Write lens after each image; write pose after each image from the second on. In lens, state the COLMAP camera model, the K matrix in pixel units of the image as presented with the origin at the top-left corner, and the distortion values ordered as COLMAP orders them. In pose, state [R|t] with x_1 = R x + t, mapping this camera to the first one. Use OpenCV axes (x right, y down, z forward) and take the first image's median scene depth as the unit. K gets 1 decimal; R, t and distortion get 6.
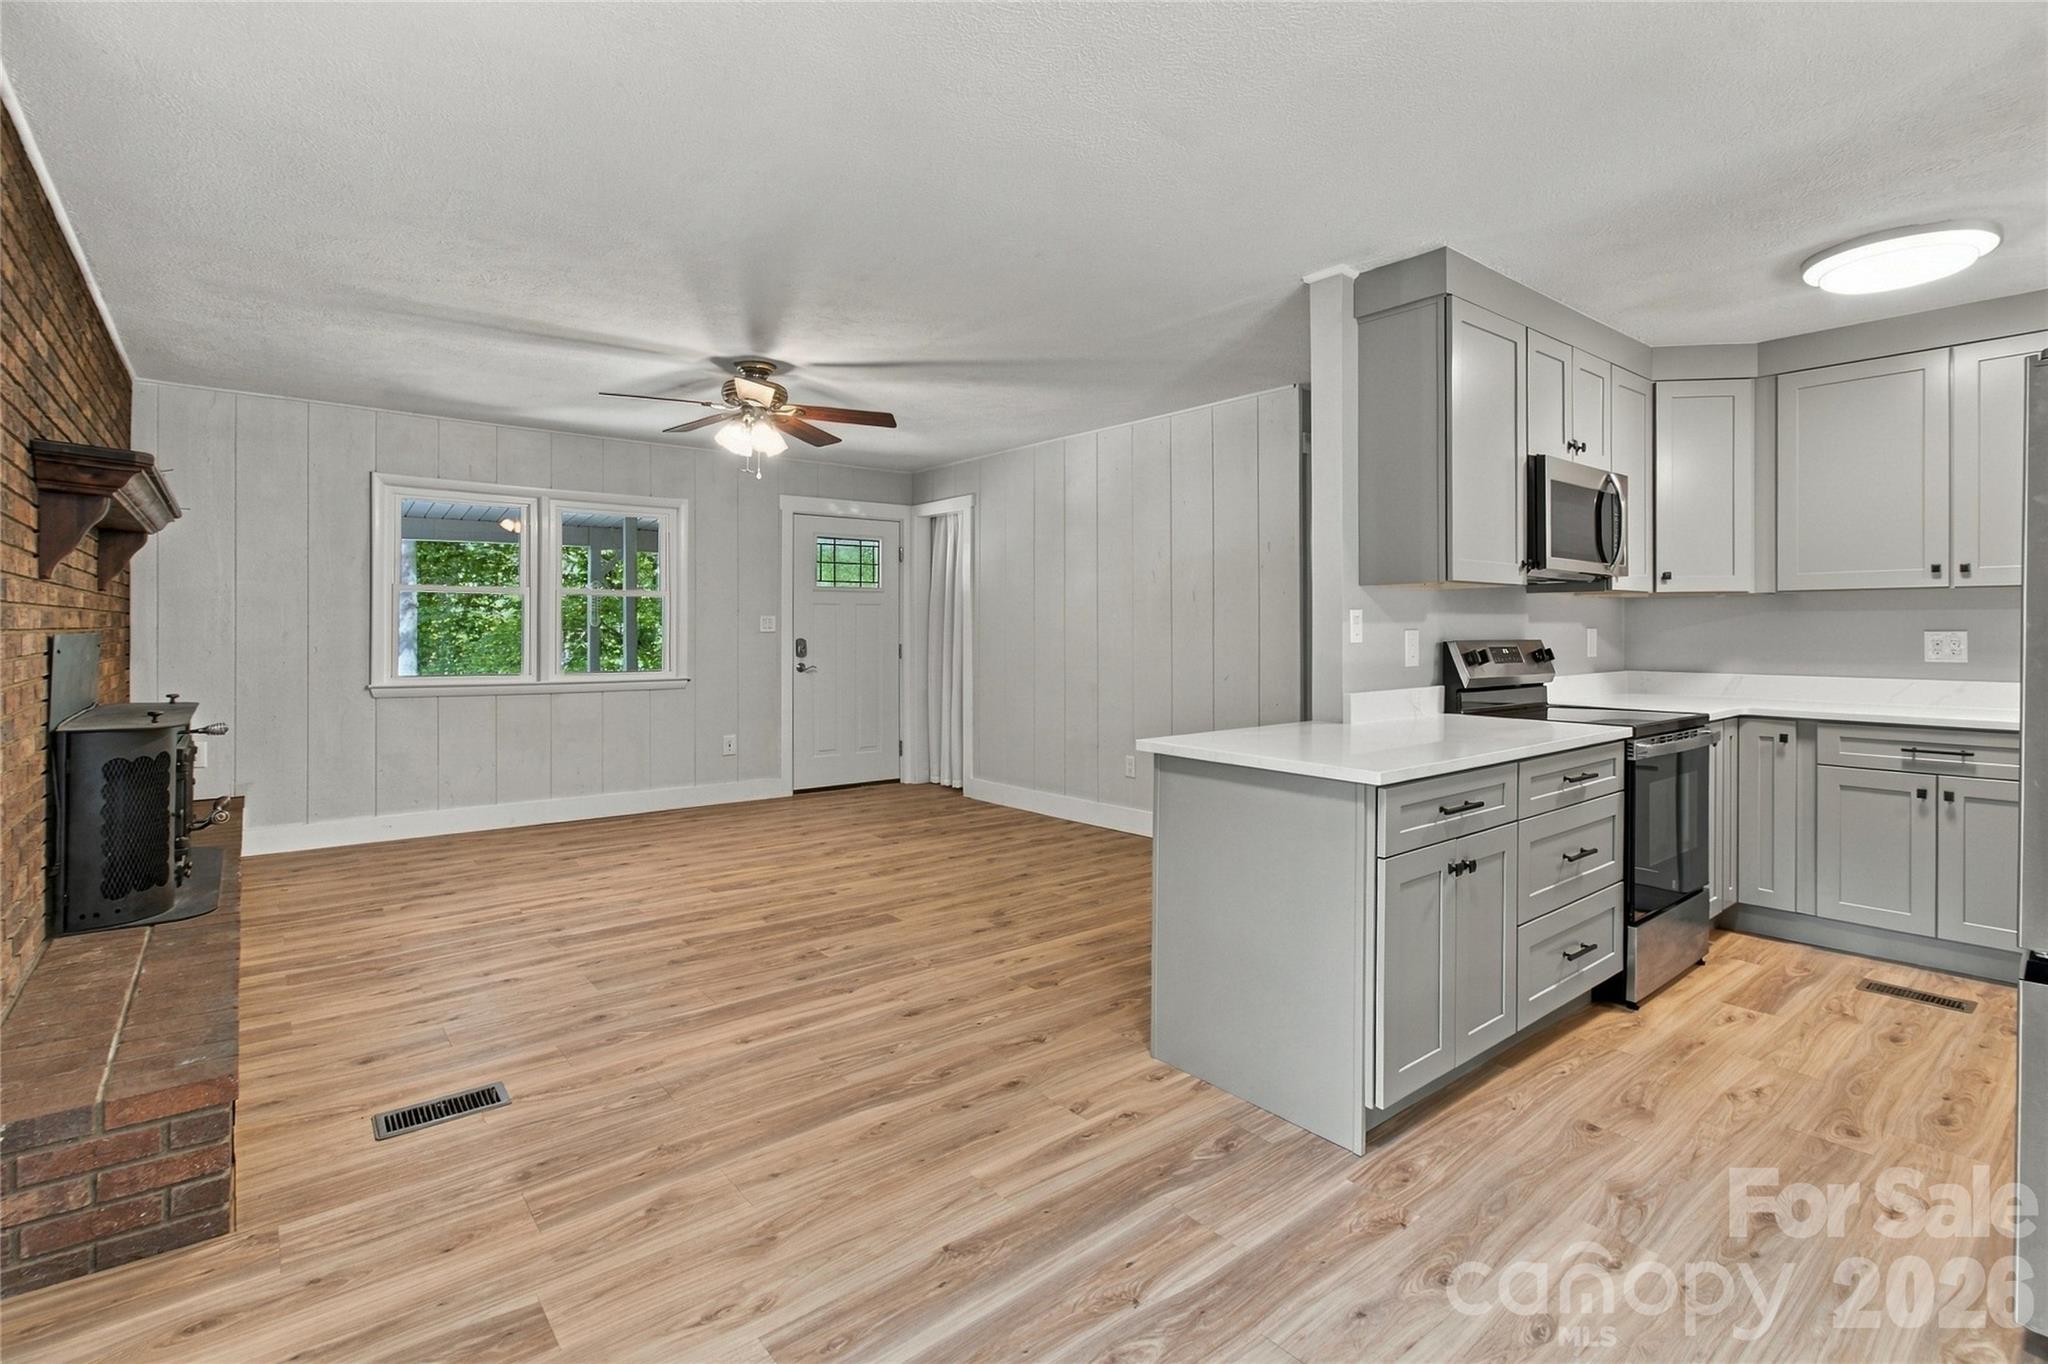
lens RADIAL K [[967.9, 0, 1017.4], [0, 967.9, 613.4], [0, 0, 1]] dist [-0.014771, 0.000201]
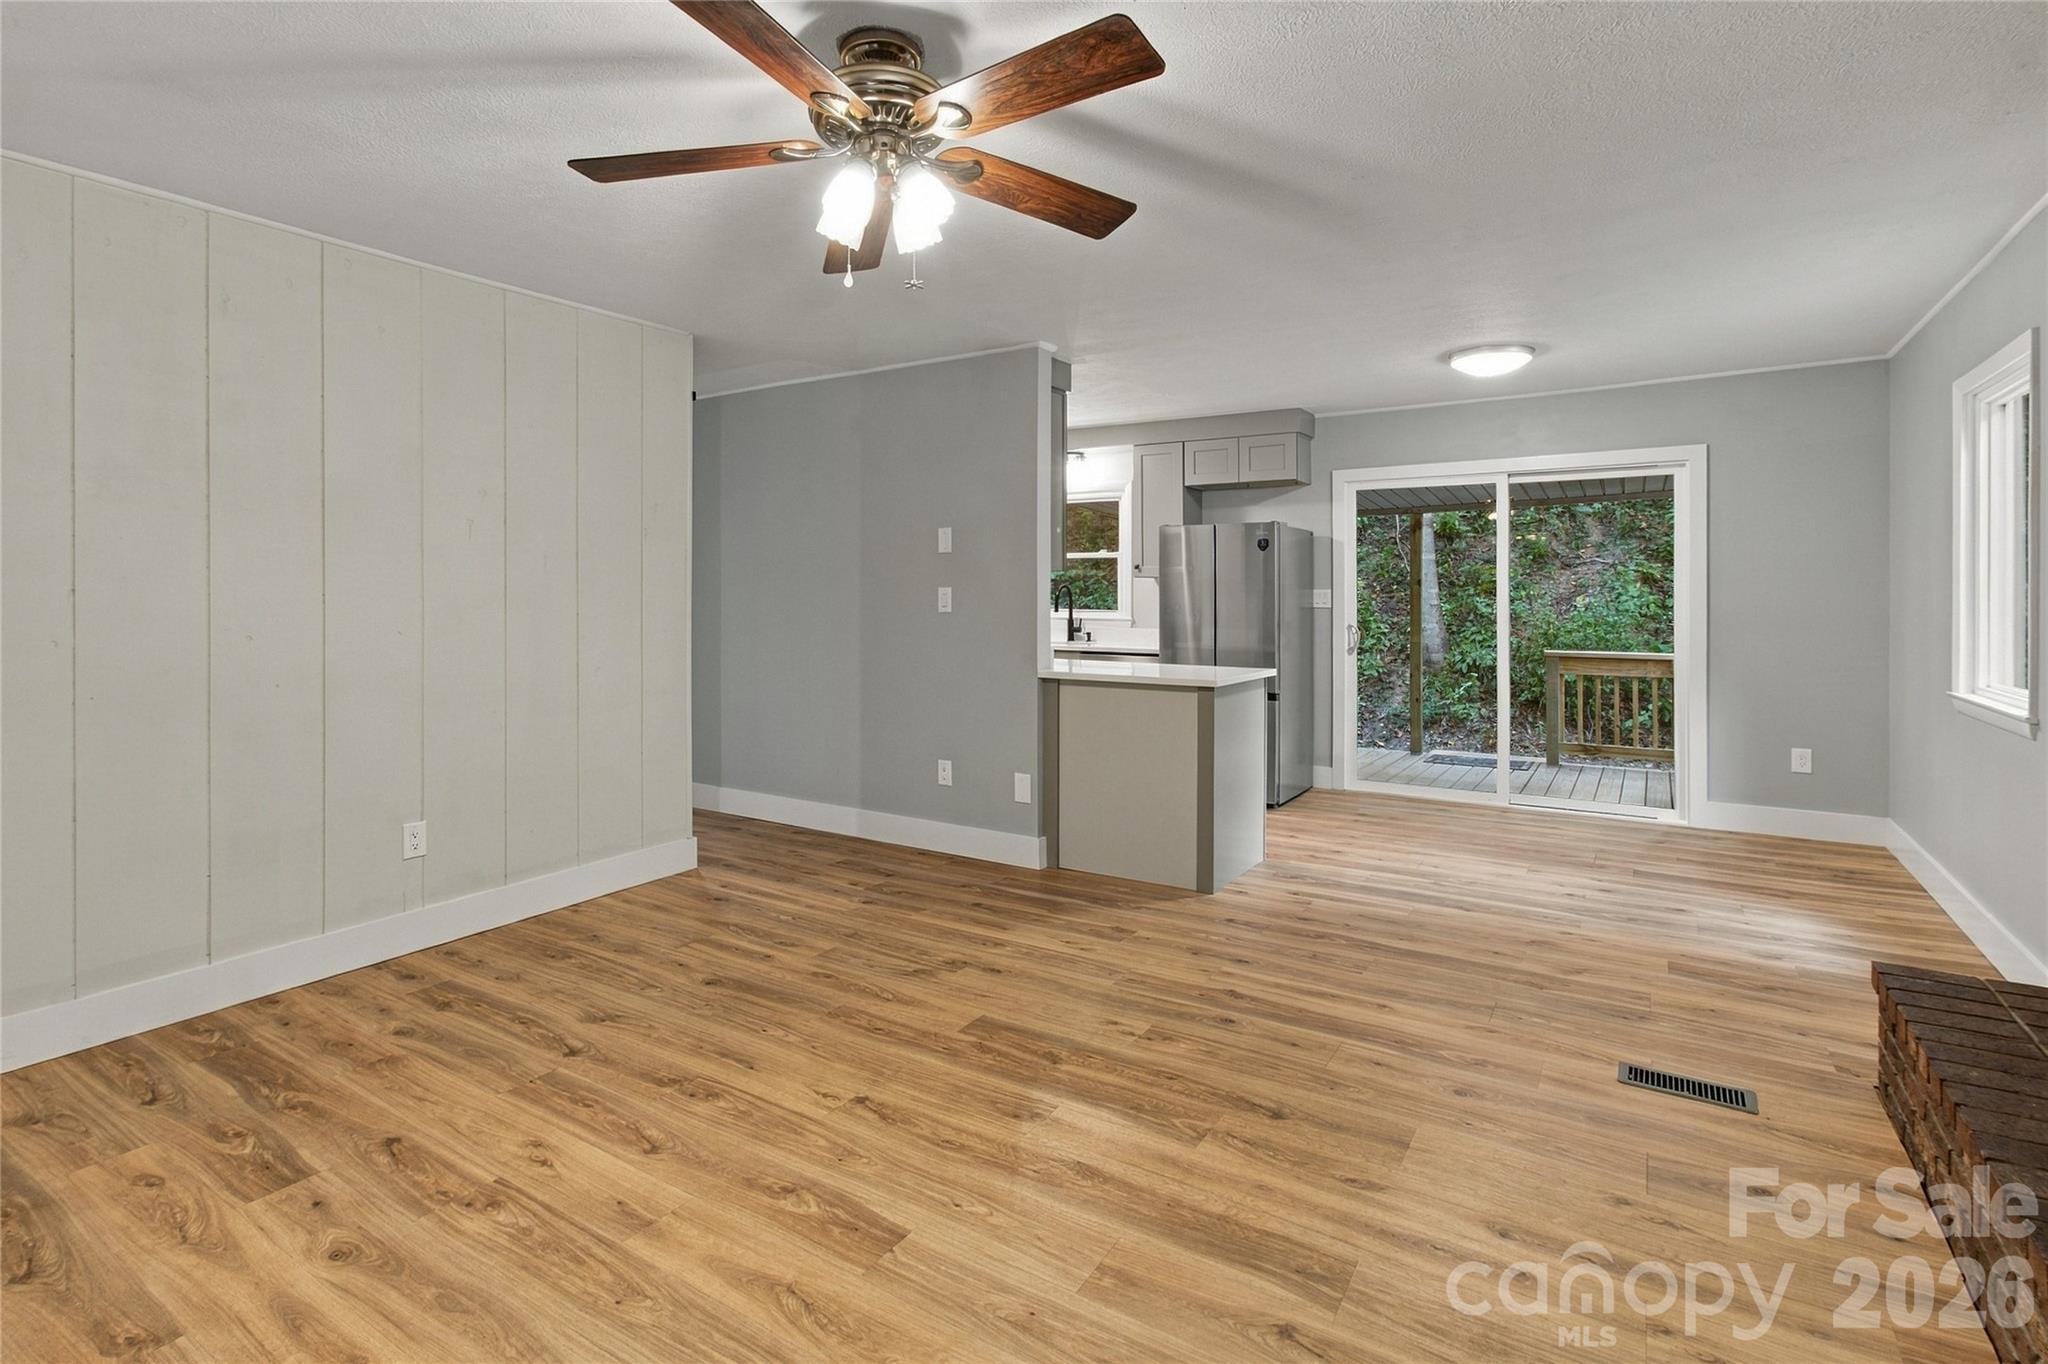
lens RADIAL K [[990.1, 0, 1012.6], [0, 990.1, 596.5], [0, 0, 1]] dist [-0.014774, 0.000057]
pose [[-0.310417, -0.000420, 0.950600, -1.013739], [-0.009842, 0.999948, -0.002772, 0.009261], [-0.950550, -0.010216, -0.310405, 1.490336]]
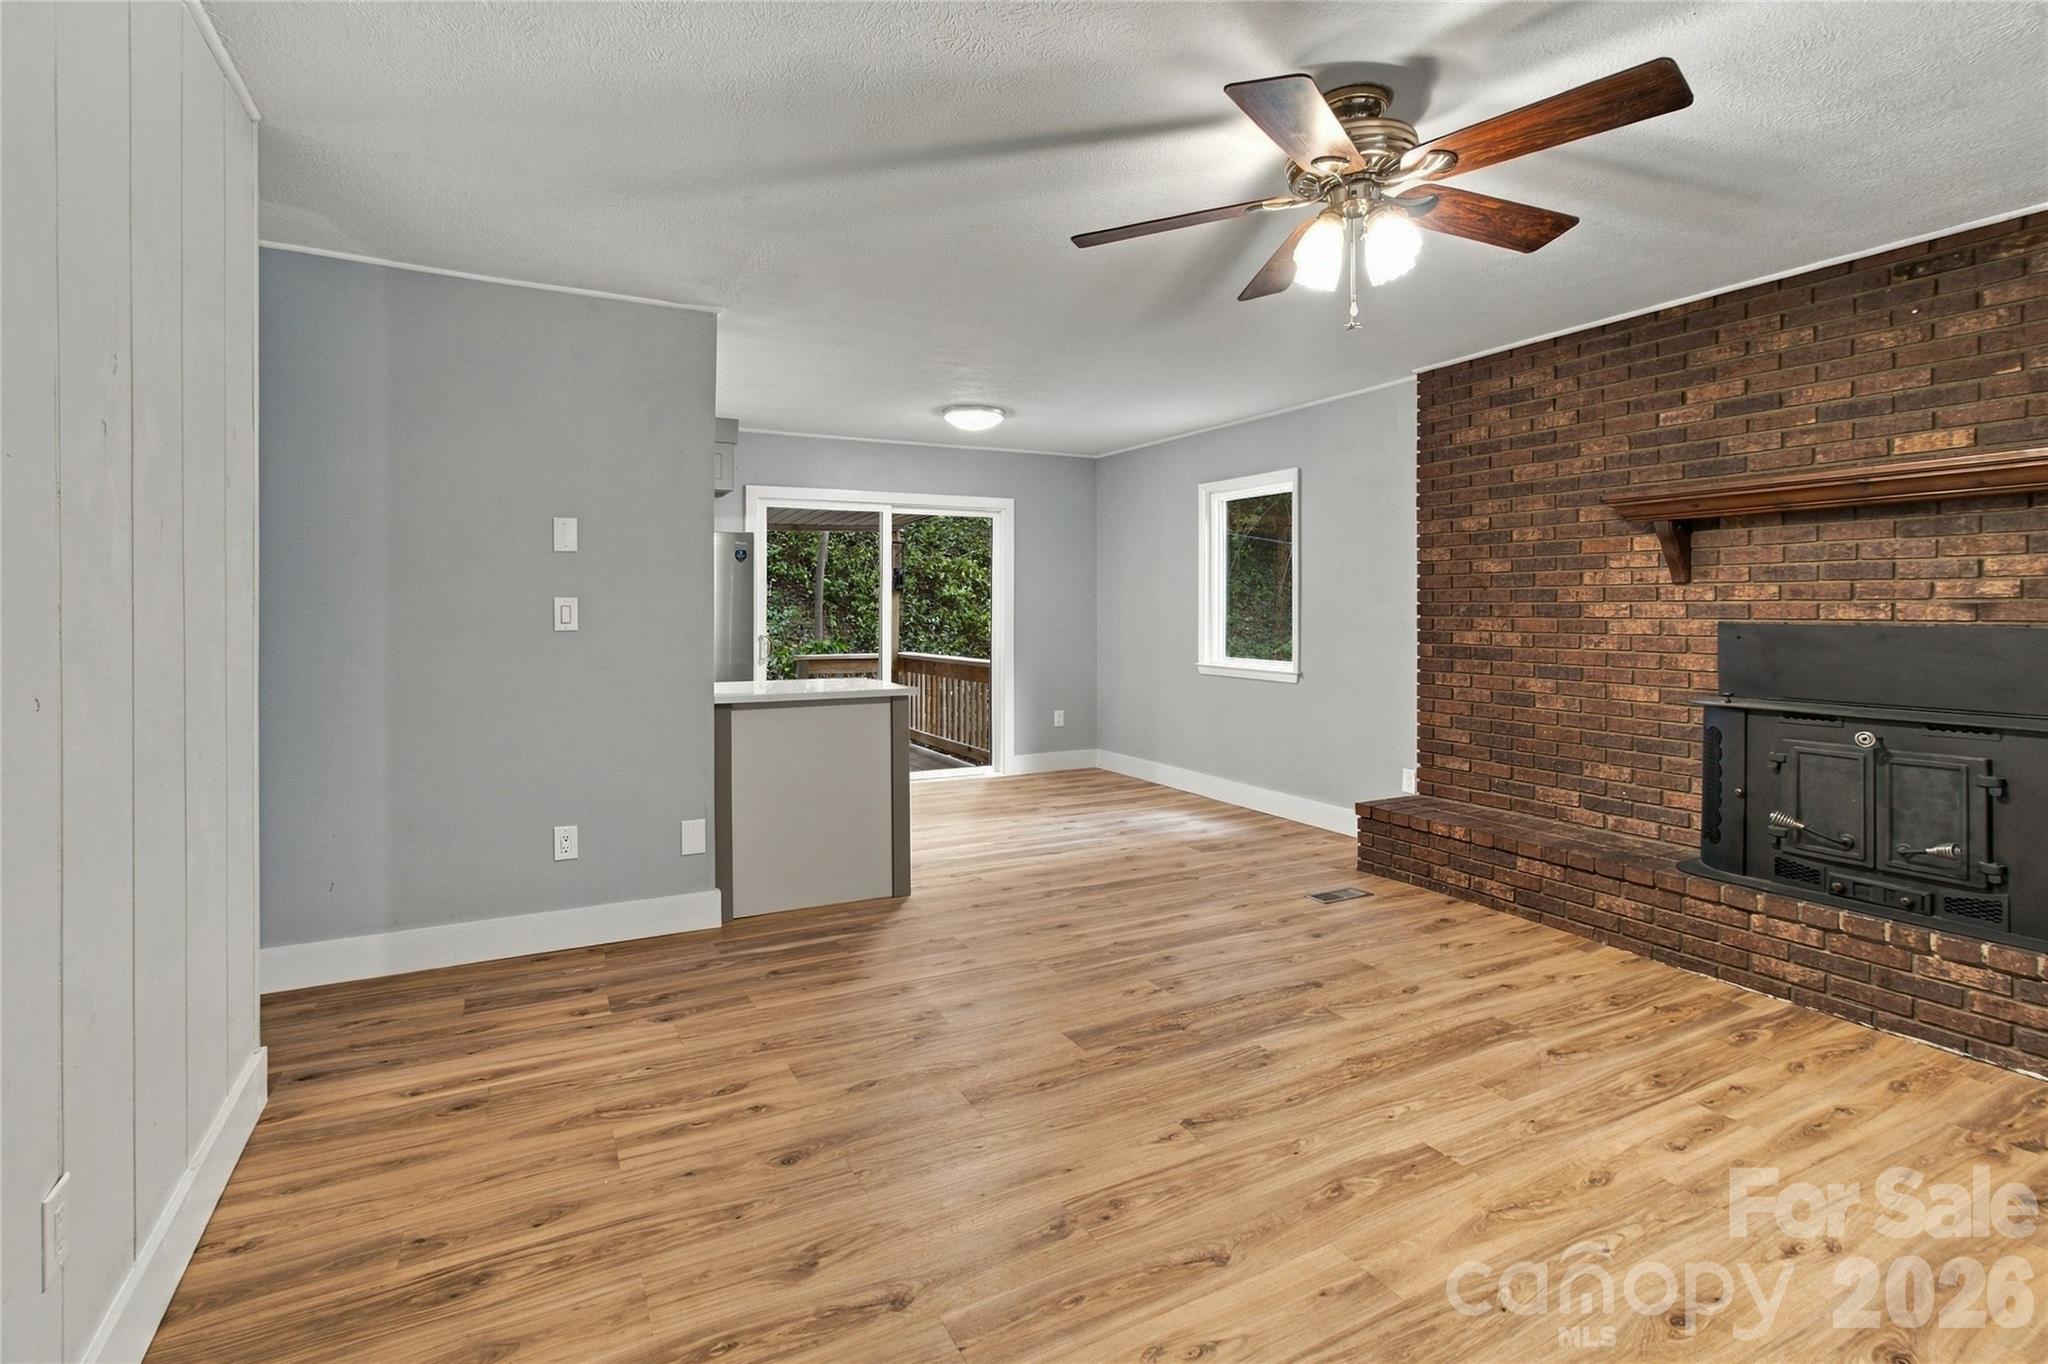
lens RADIAL K [[967.9, 0, 1017.4], [0, 967.9, 613.4], [0, 0, 1]] dist [-0.014771, 0.000201]
pose [[-0.981228, -0.000424, 0.192853, -0.273233], [-0.001131, 0.999993, -0.003557, 0.013957], [-0.192850, -0.003708, -0.981221, 2.098570]]
